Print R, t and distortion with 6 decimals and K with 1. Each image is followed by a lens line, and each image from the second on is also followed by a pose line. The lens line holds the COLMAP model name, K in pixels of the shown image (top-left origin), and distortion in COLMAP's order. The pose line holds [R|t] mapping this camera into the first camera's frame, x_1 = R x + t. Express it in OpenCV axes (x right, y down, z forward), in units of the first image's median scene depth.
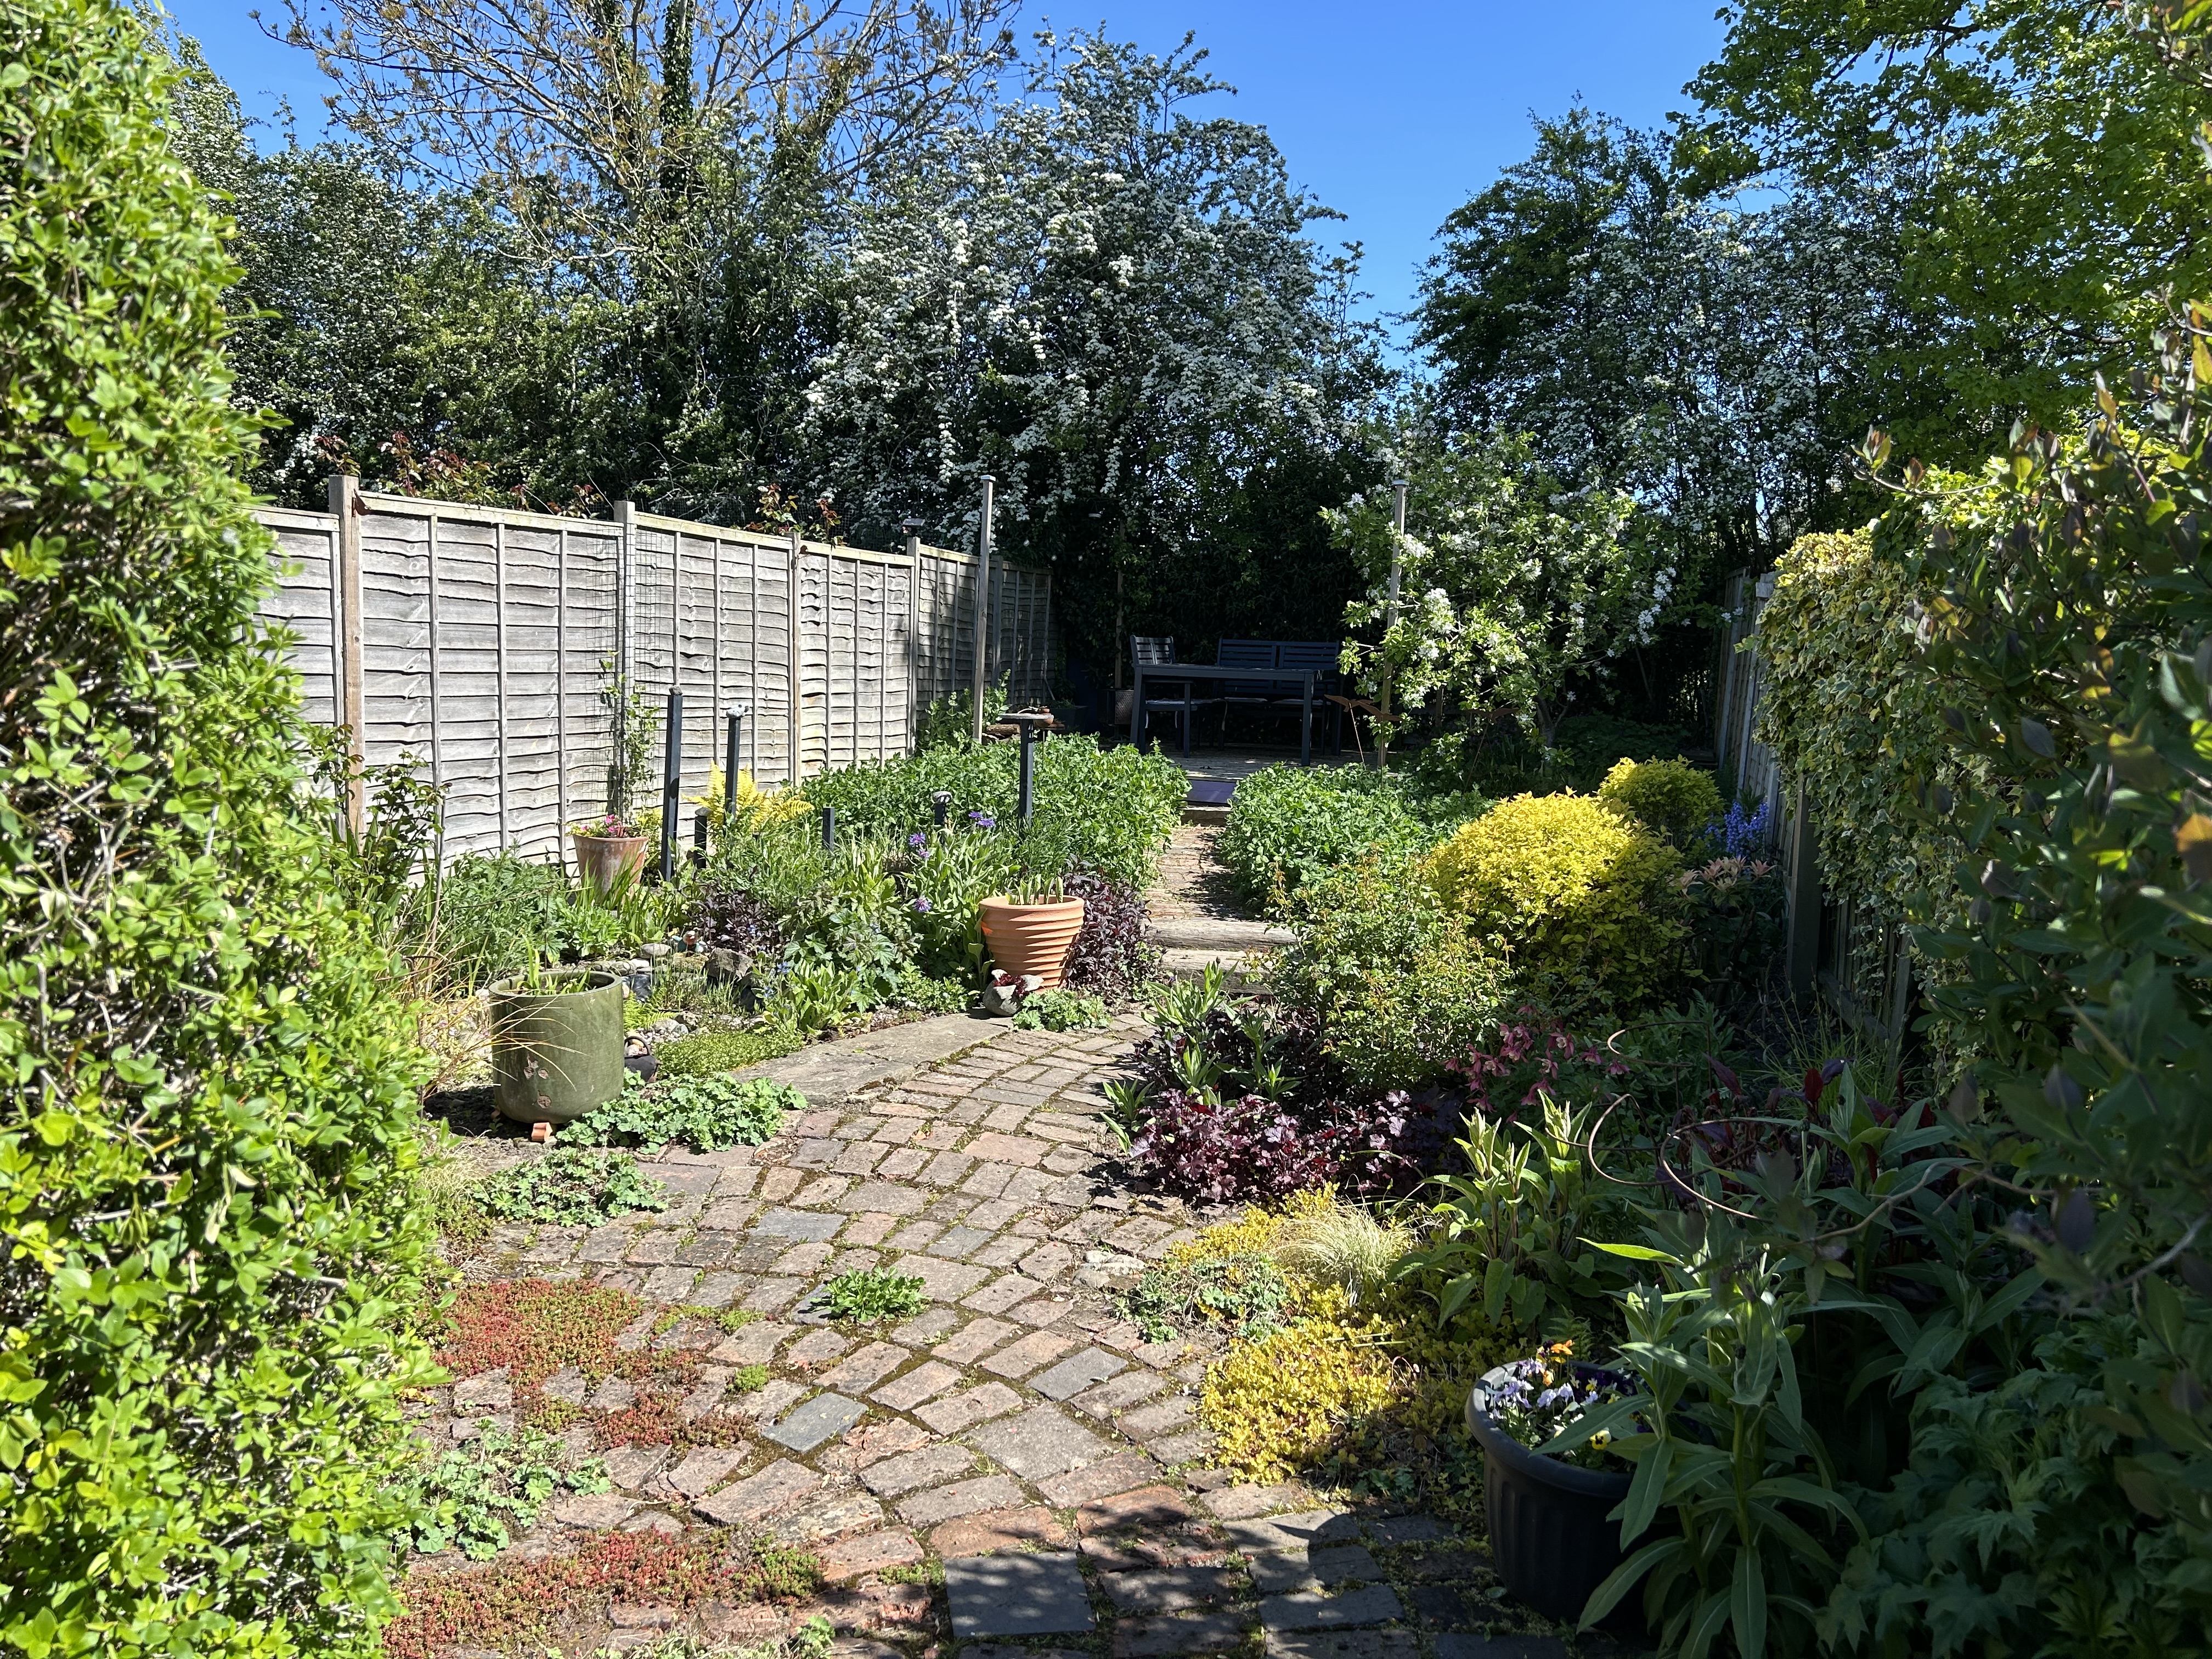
lens RADIAL K [[1655.1, 0, 1106.0], [0, 1655.1, 829.5], [0, 0, 1]] dist [0.072403, 0.000143]
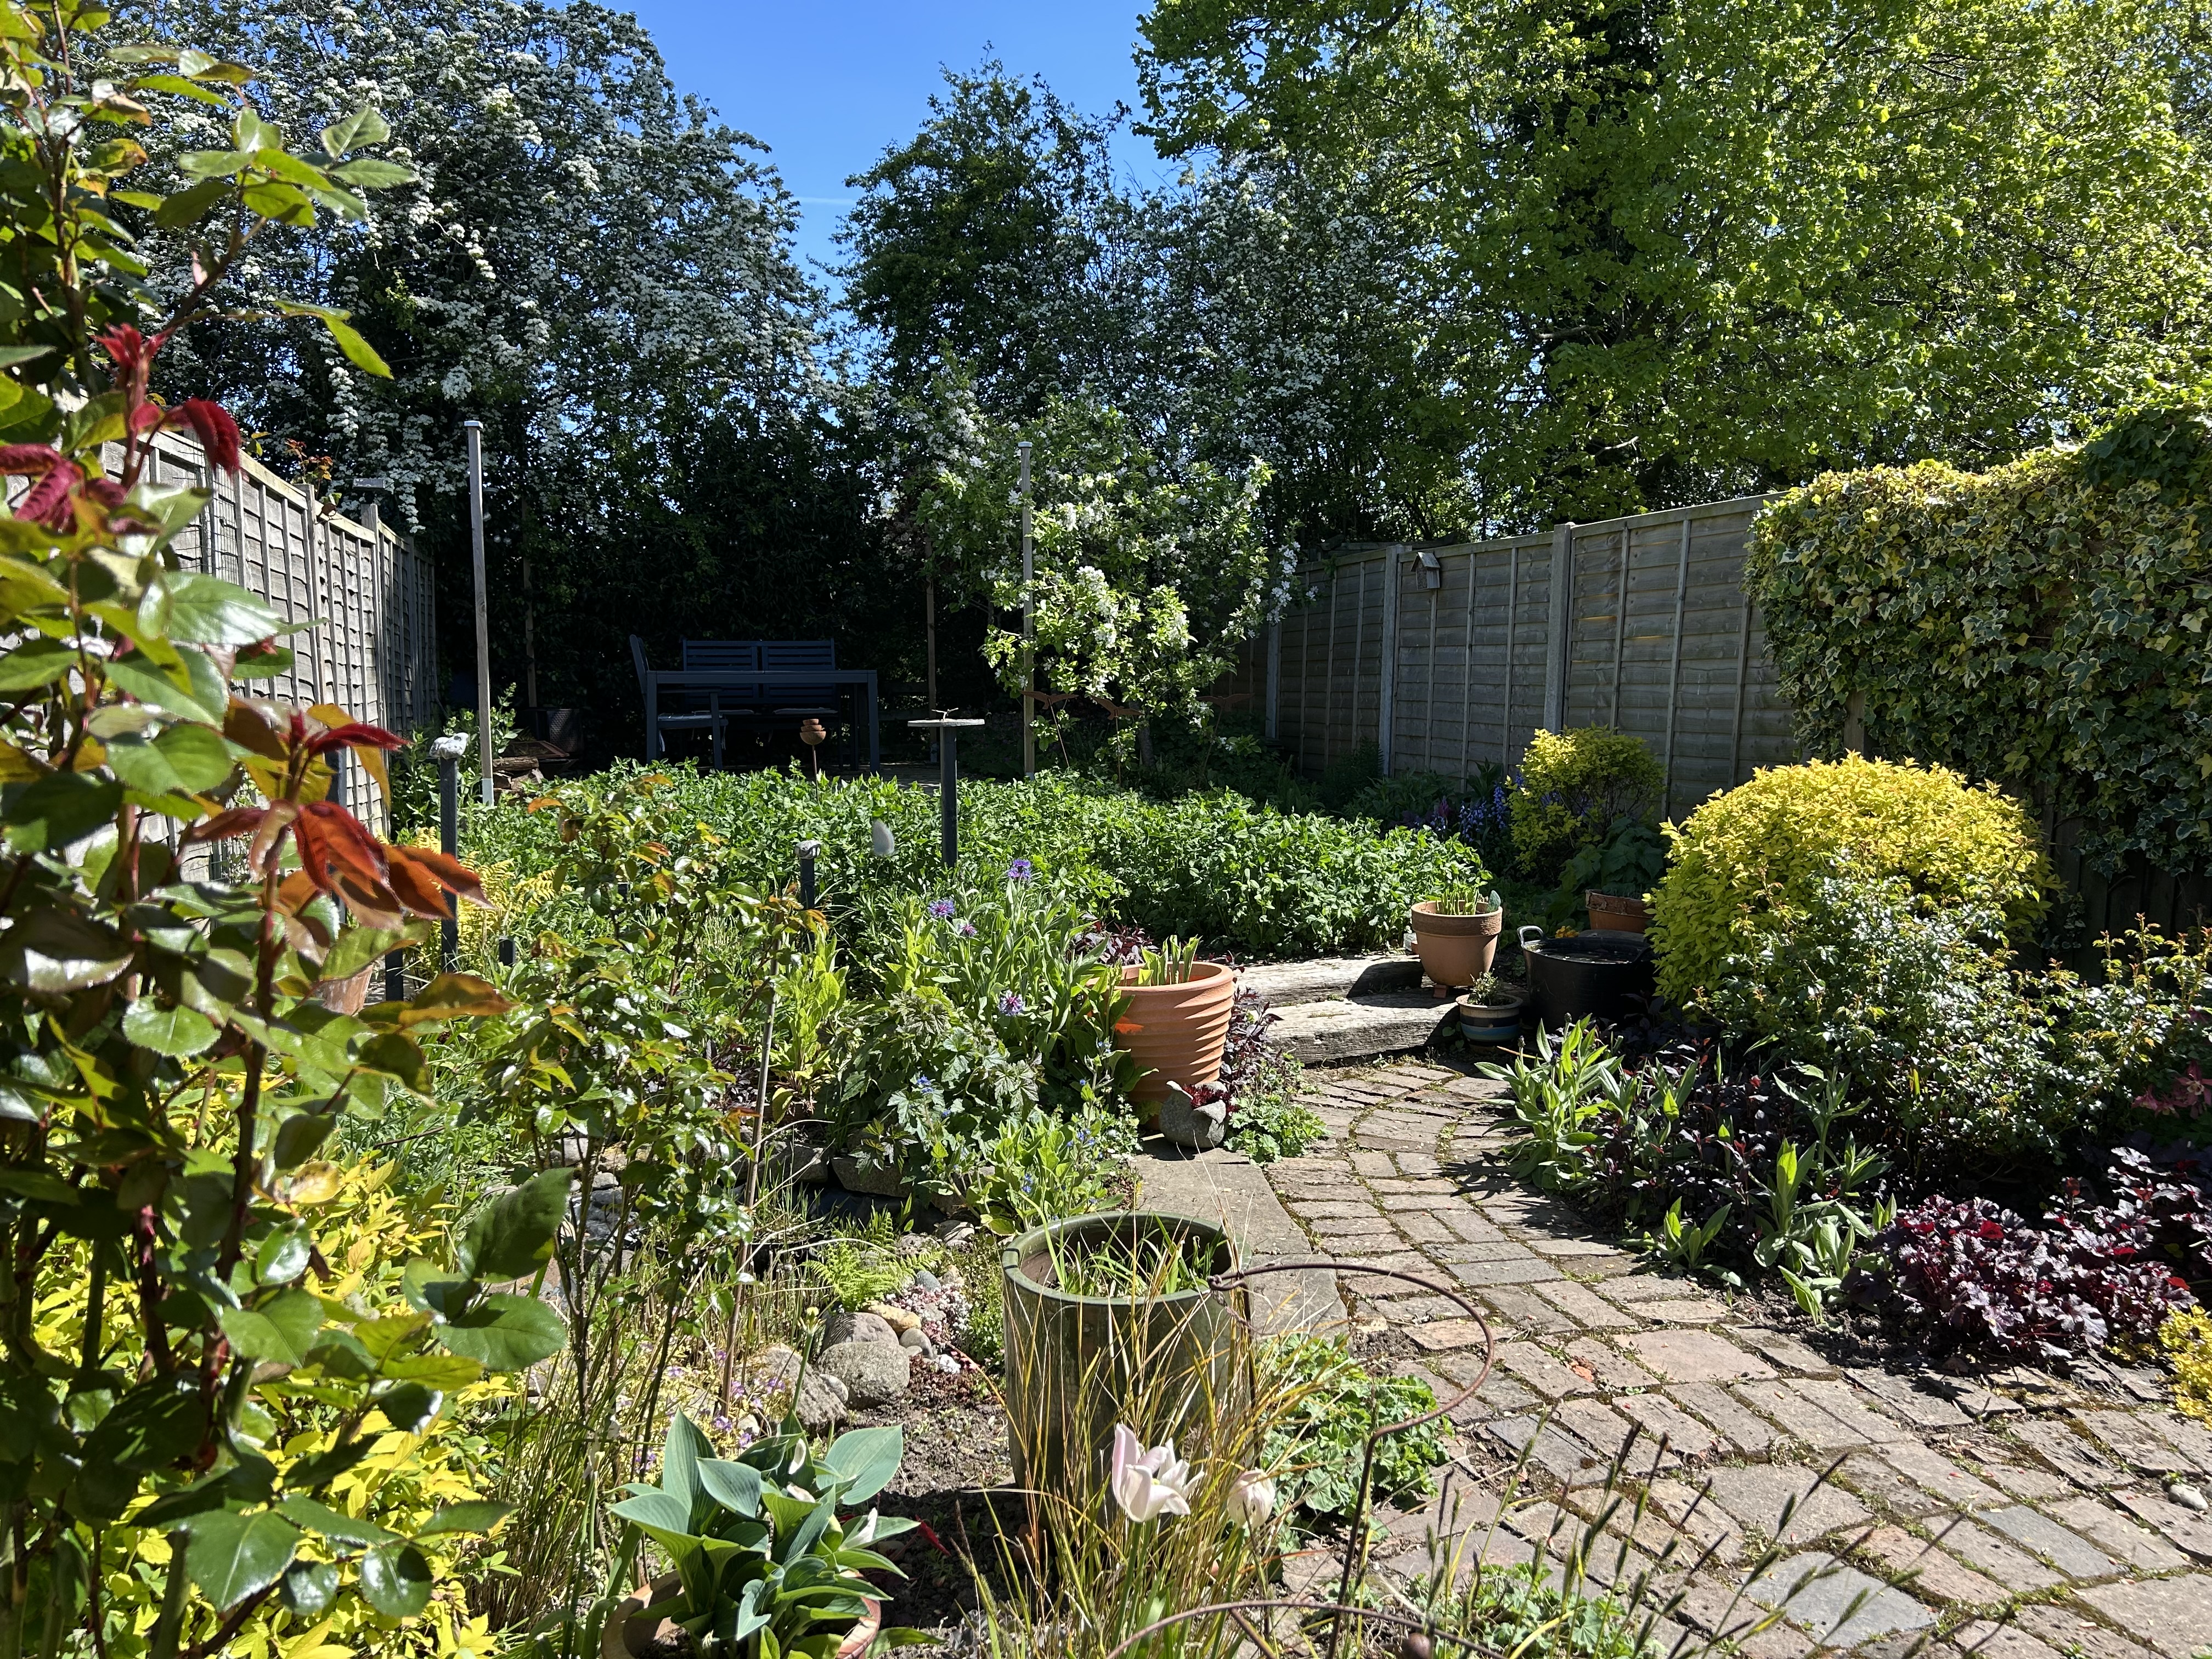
lens RADIAL K [[1623.6, 0, 1105.9], [0, 1623.6, 917.3], [0, 0, 1]] dist [-0.015456, -0.003301]
pose [[0.851742, -0.115820, 0.511001, -0.217409], [0.091575, 0.993158, 0.072463, -0.018360], [-0.515897, -0.014925, 0.856521, 0.220778]]
